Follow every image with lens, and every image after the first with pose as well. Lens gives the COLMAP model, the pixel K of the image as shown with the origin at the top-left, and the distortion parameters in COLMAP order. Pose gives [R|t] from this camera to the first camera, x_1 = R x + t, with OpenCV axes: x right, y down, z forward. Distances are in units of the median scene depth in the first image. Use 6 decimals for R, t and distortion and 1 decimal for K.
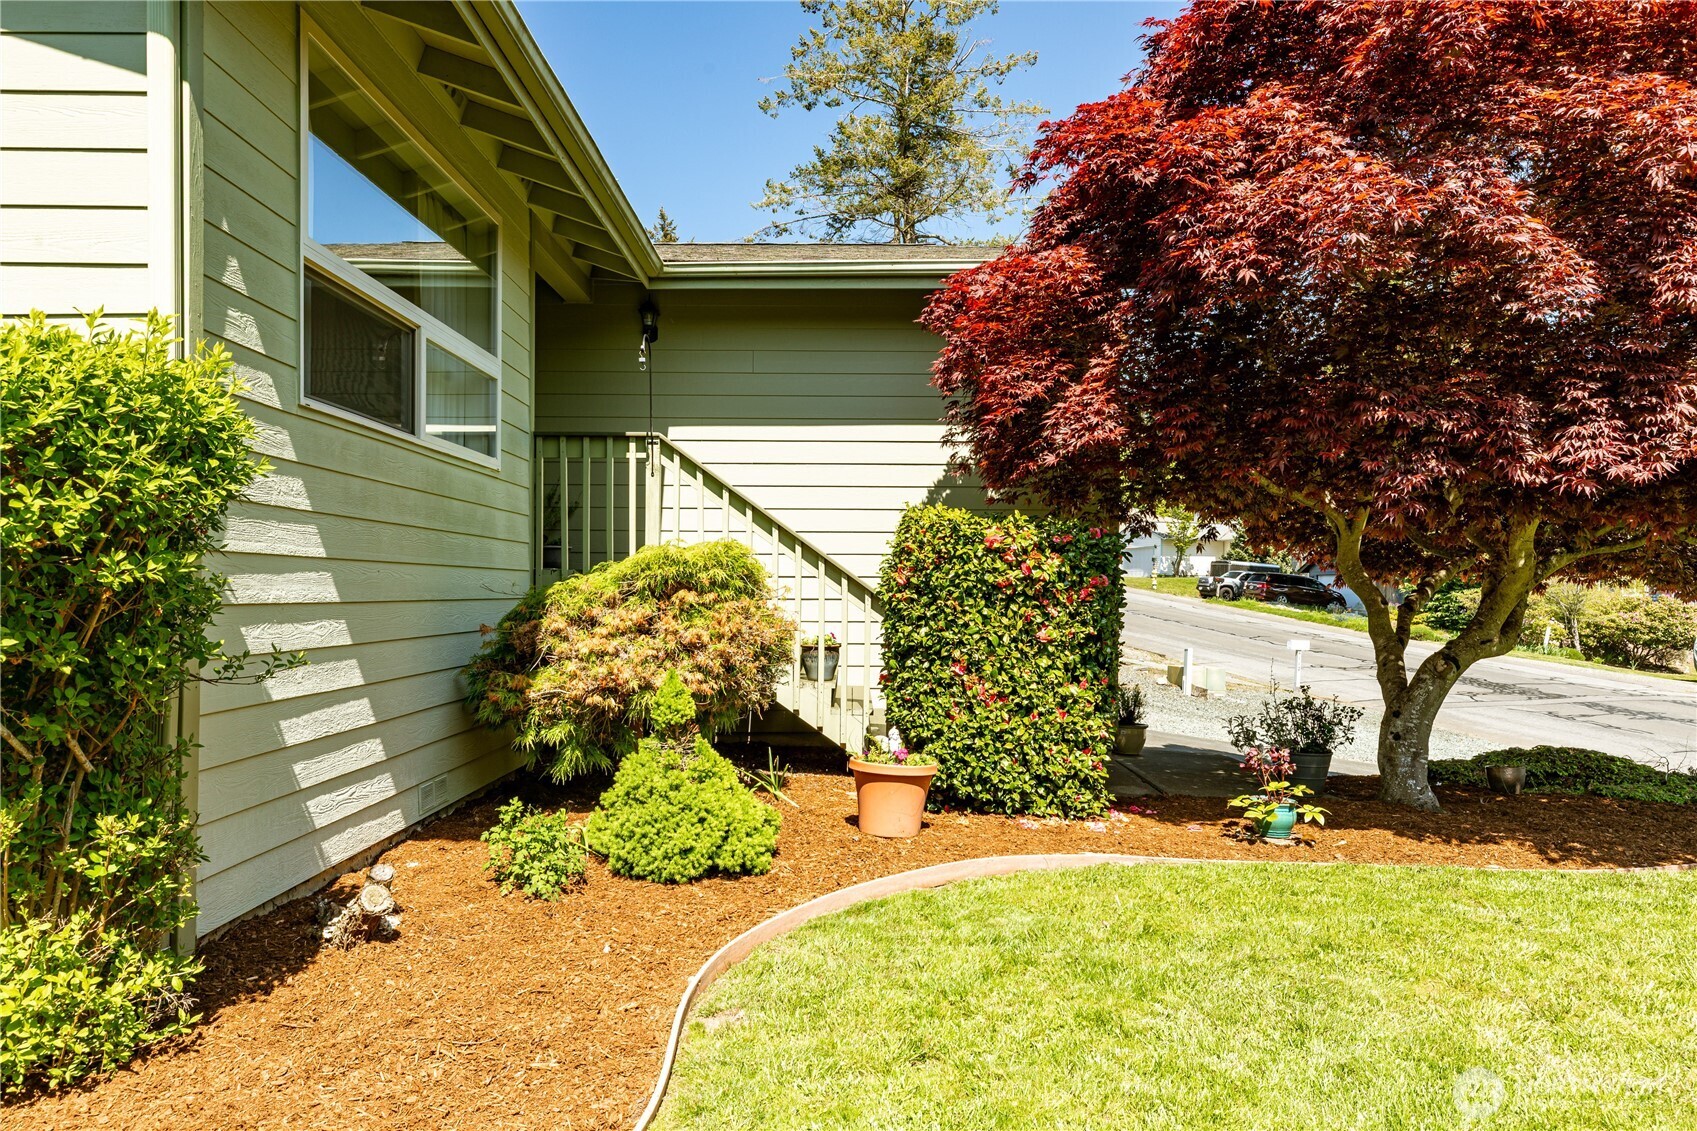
lens RADIAL K [[1139.4, 0, 848.5], [0, 1139.4, 565.5], [0, 0, 1]] dist [0.029059, 0.001266]
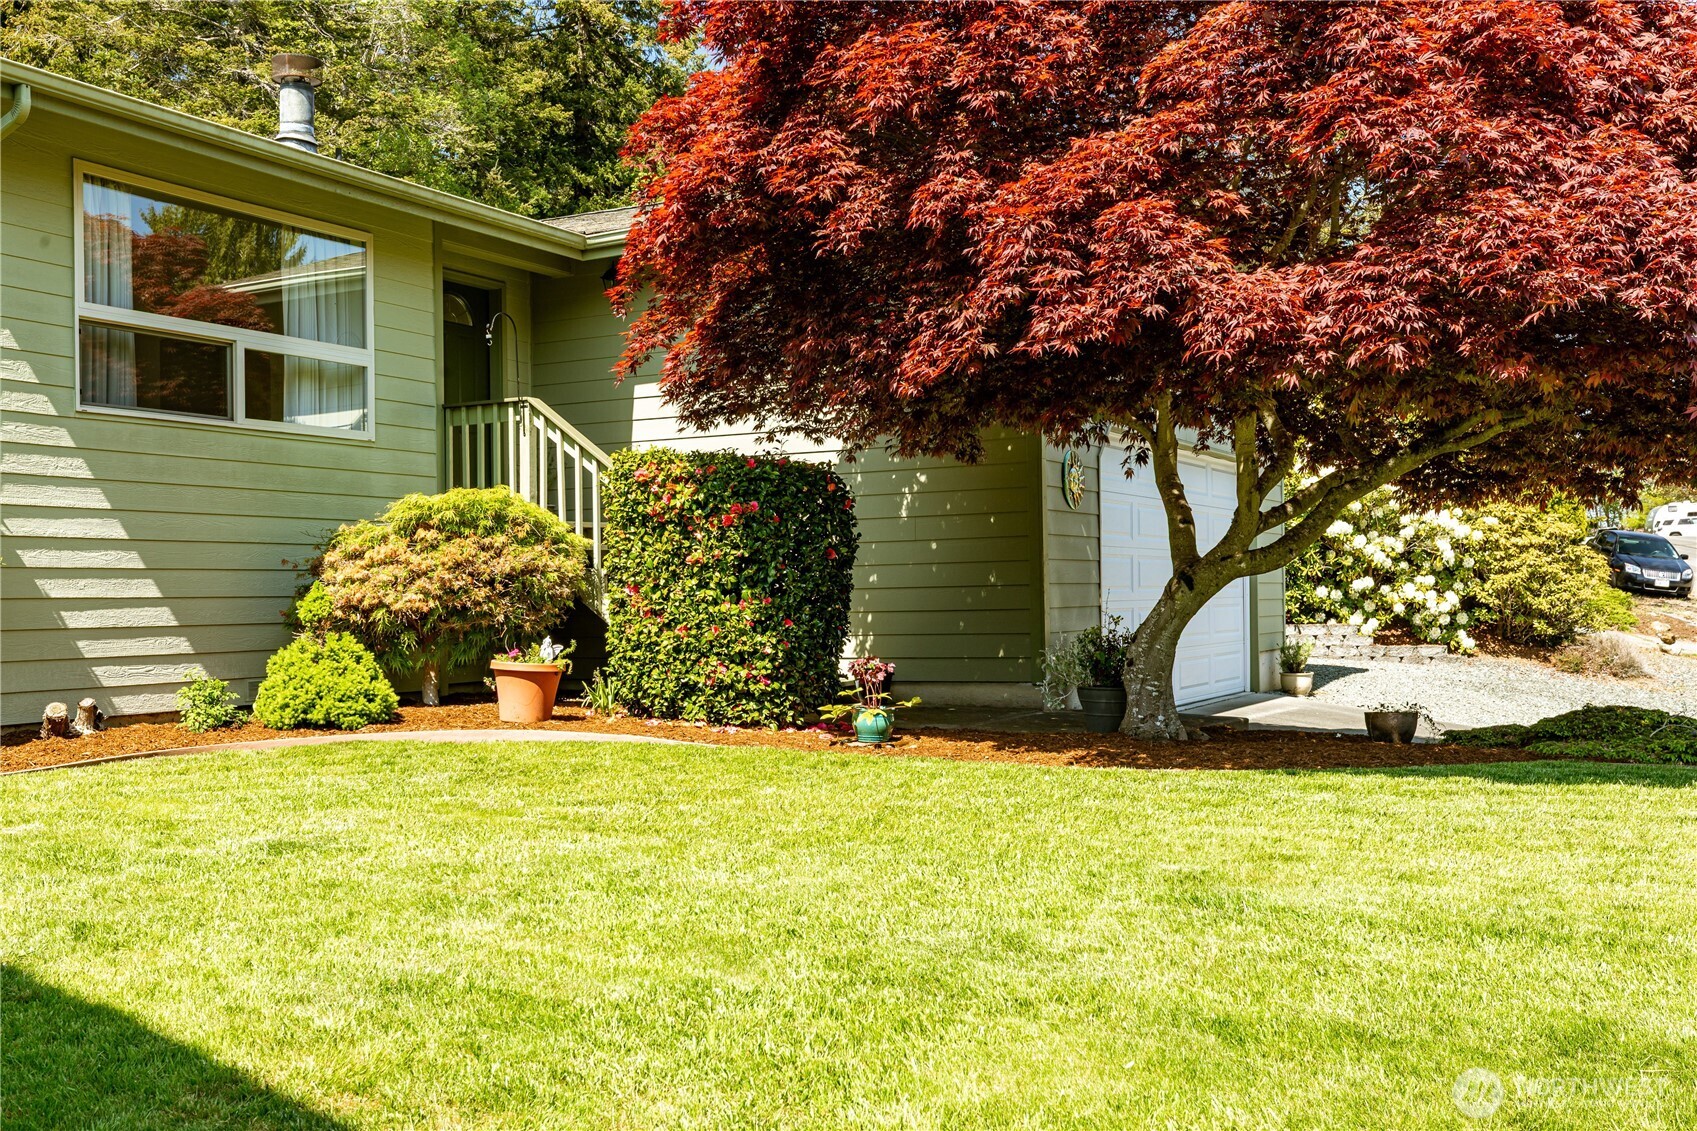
lens RADIAL K [[1626.8, 0, 848.5], [0, 1626.8, 565.5], [0, 0, 1]] dist [-0.005903, 0.003807]
pose [[0.876919, -0.029179, -0.479752, 1.093711], [0.031753, 0.999492, -0.002751, 0.080017], [0.479588, -0.012821, 0.877400, -0.319762]]
